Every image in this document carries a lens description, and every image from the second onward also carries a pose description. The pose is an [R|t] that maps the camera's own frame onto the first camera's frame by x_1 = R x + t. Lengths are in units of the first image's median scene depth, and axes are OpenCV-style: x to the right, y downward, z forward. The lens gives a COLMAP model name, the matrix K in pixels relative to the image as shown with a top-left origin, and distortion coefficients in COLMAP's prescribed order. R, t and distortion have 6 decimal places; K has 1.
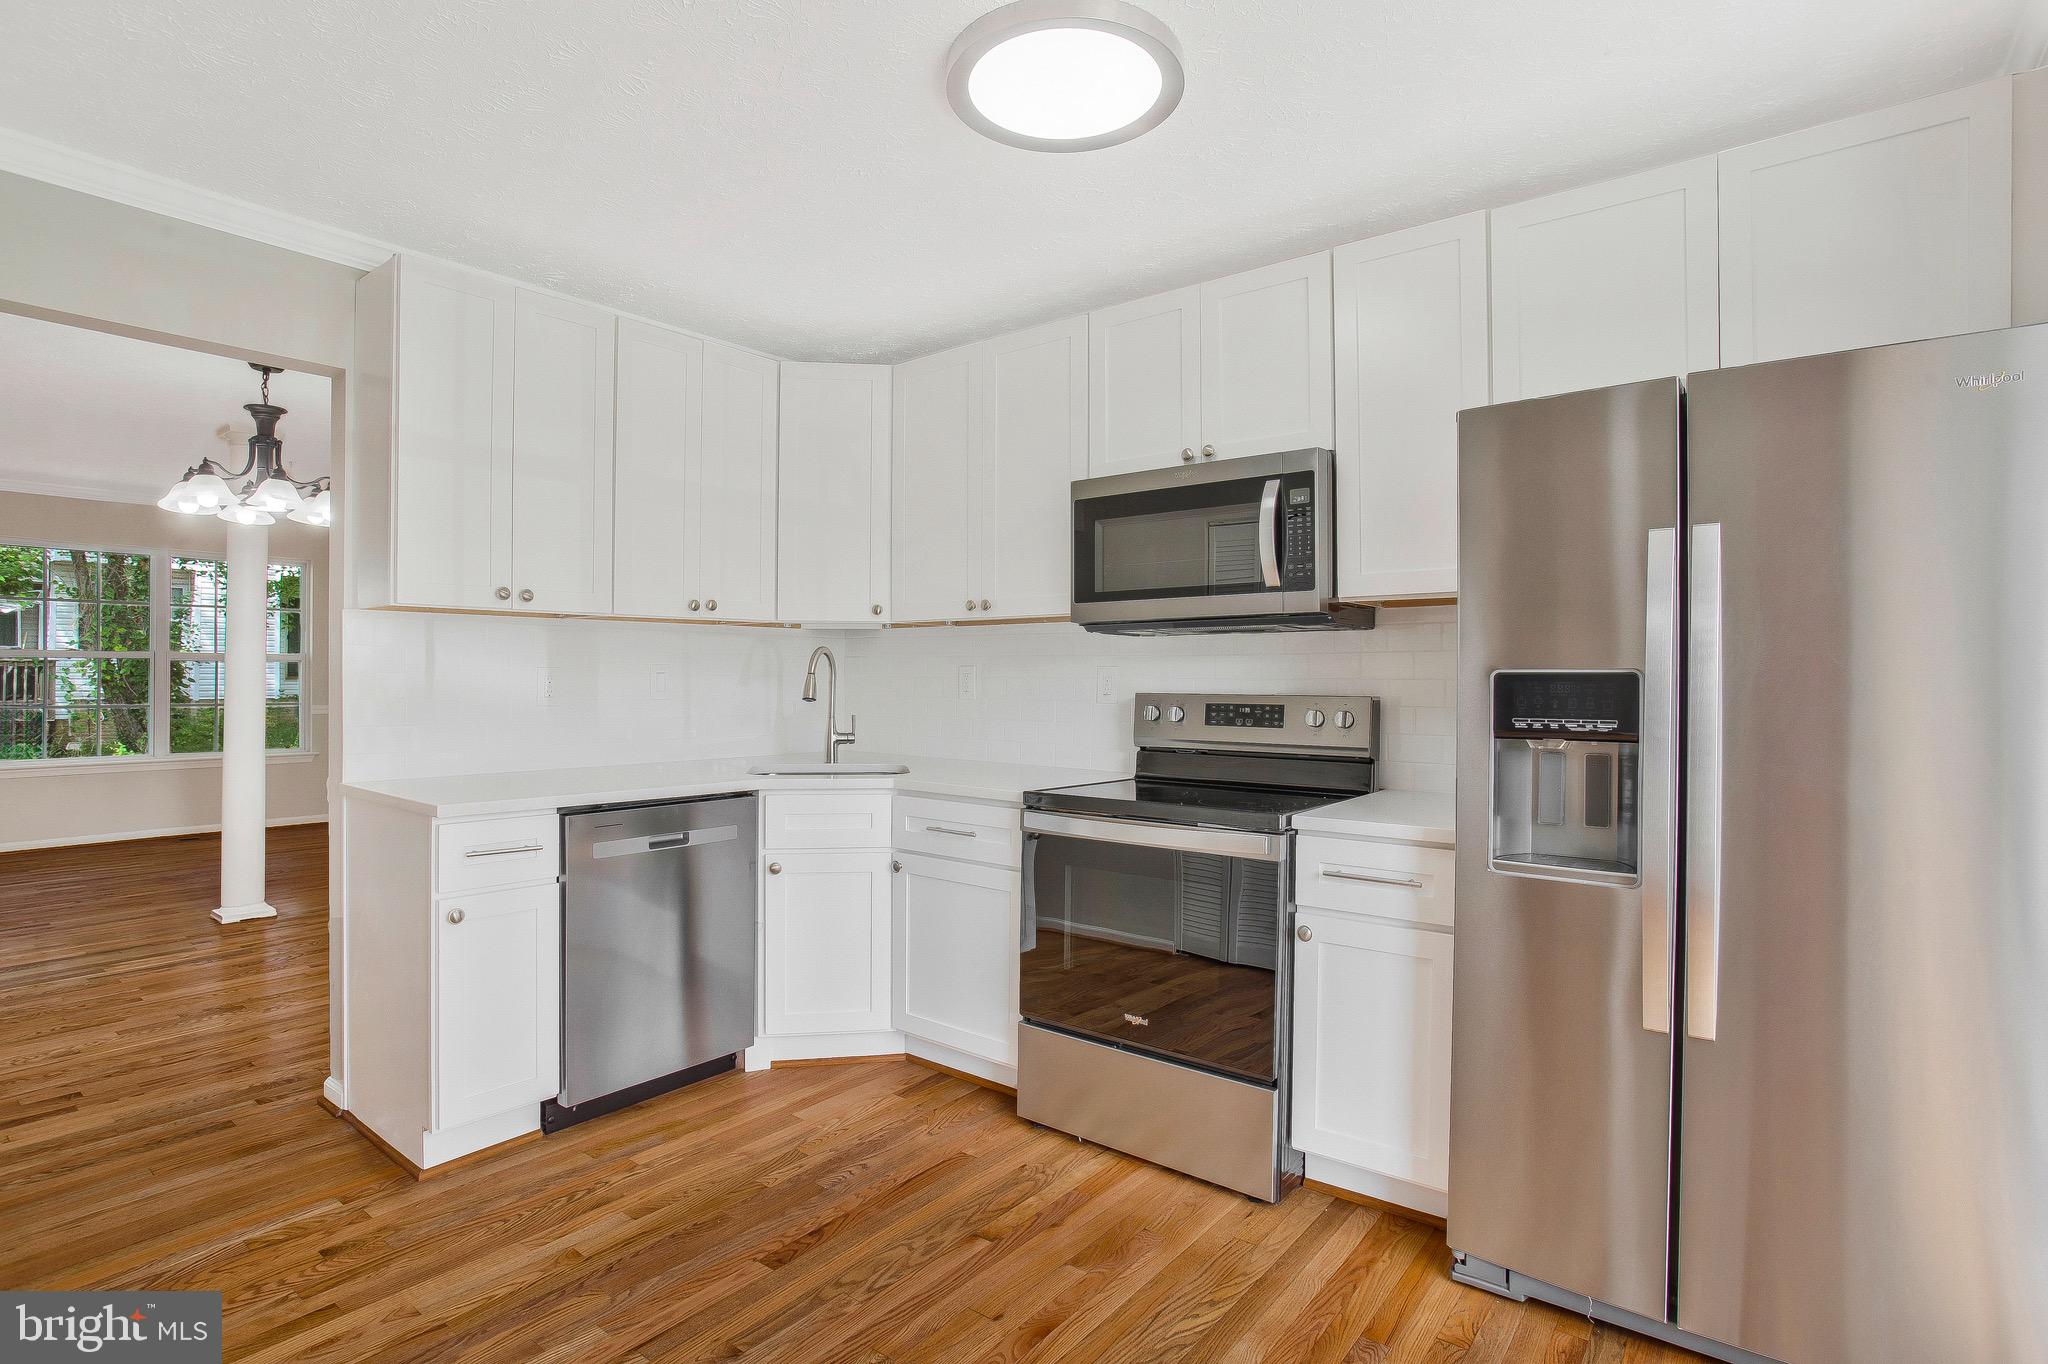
lens RADIAL K [[1004.5, 0, 1059.4], [0, 1004.5, 684.5], [0, 0, 1]] dist [-0.091867, 0.039986]
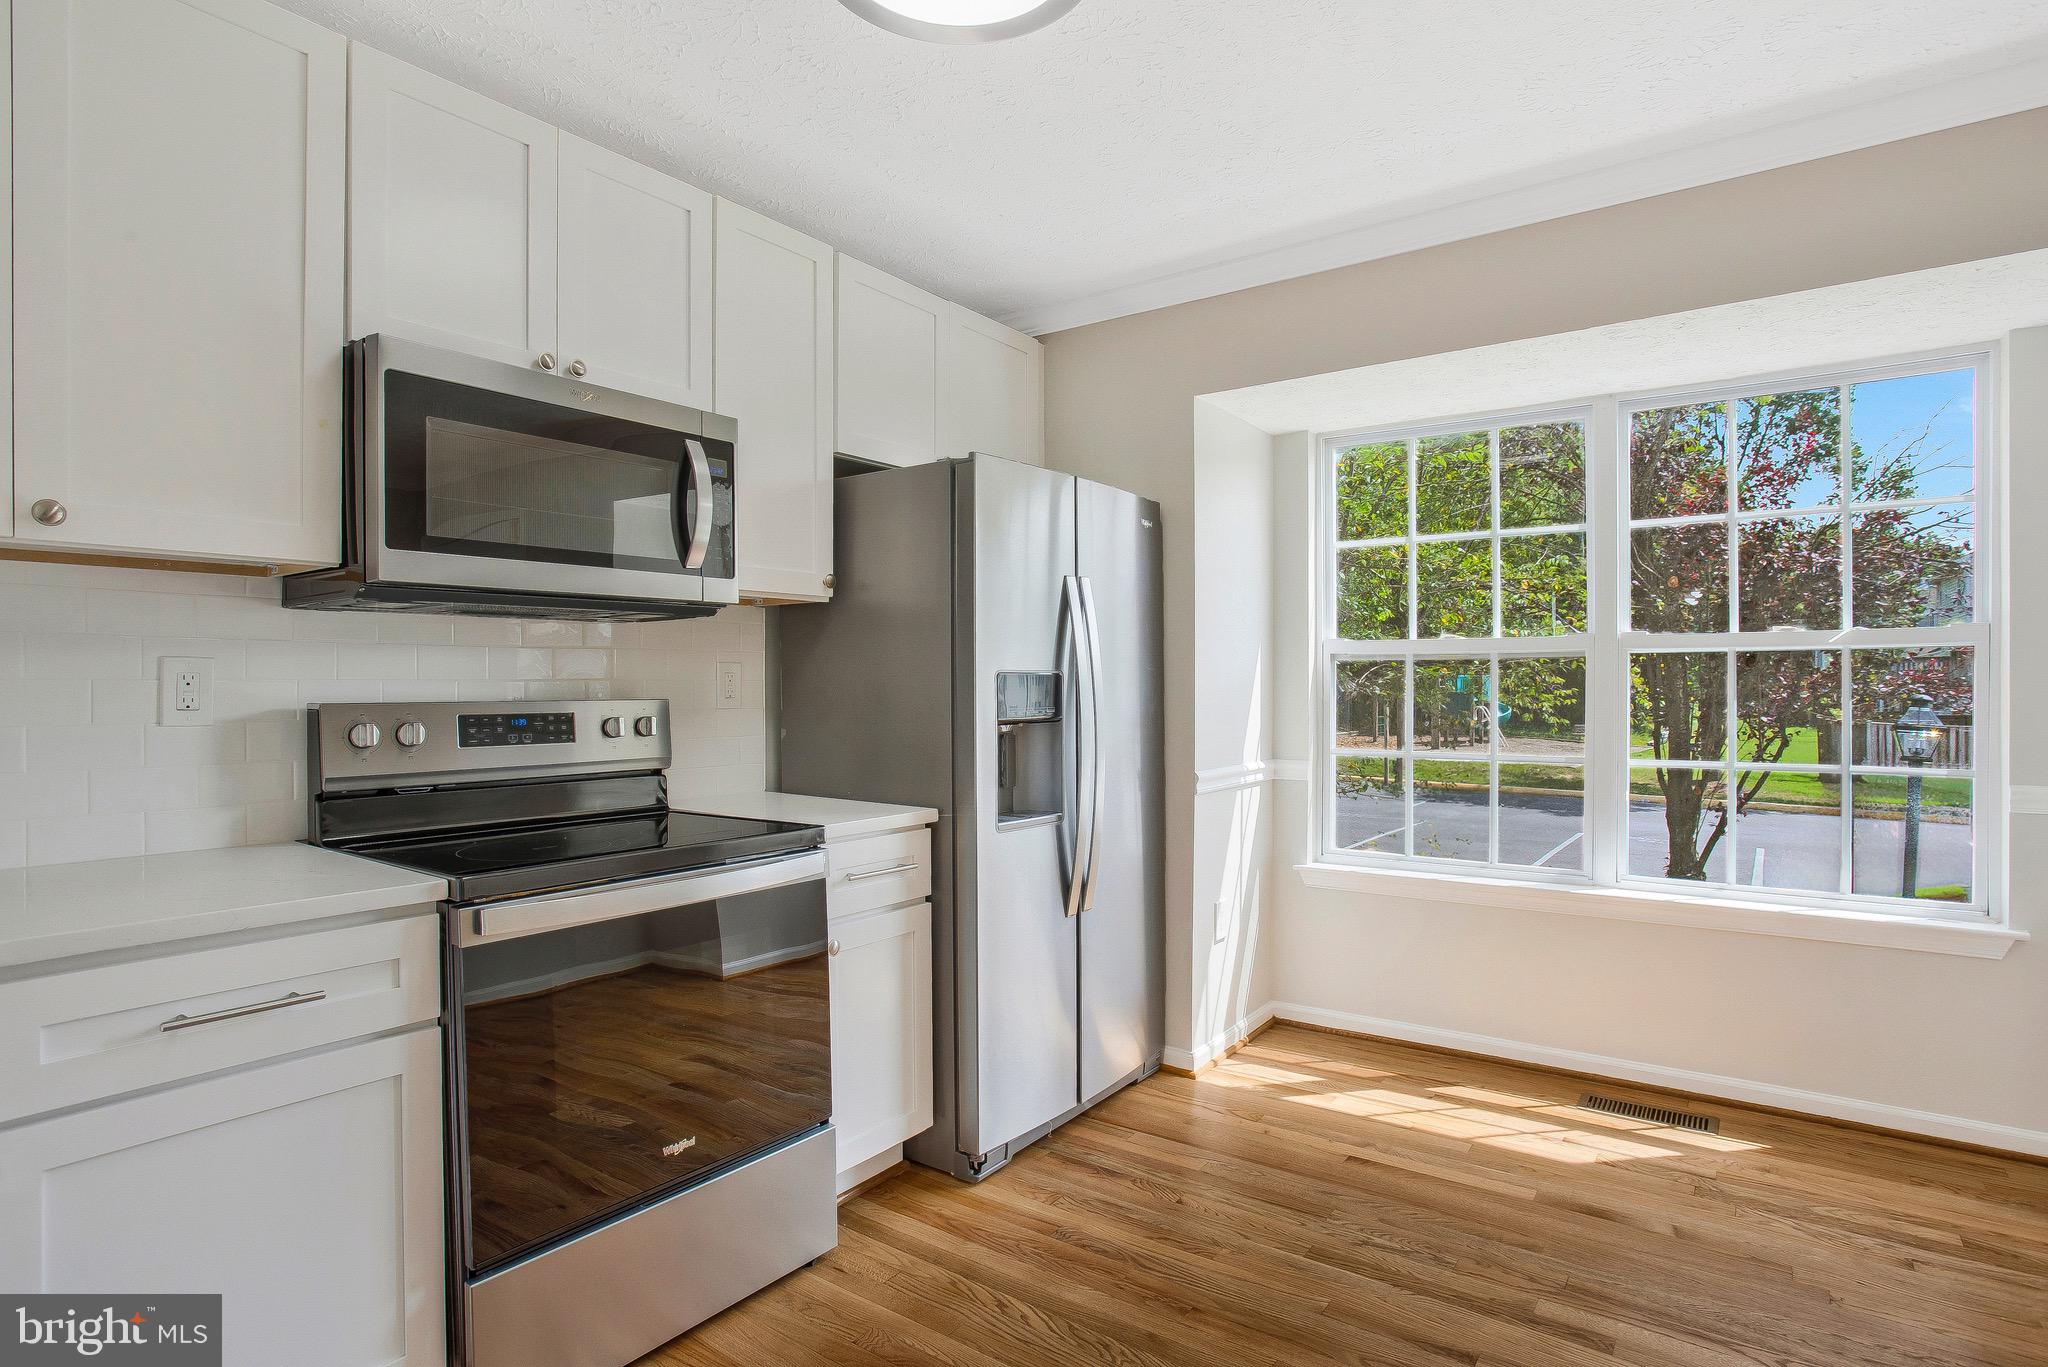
lens RADIAL K [[1038.1, 0, 1036.9], [0, 1038.1, 697.8], [0, 0, 1]] dist [-0.057437, 0.018365]
pose [[-0.021113, -0.018525, 0.999605, -0.601409], [0.003584, 0.999820, 0.018605, -0.004776], [-0.999771, 0.003975, -0.021043, 0.673046]]
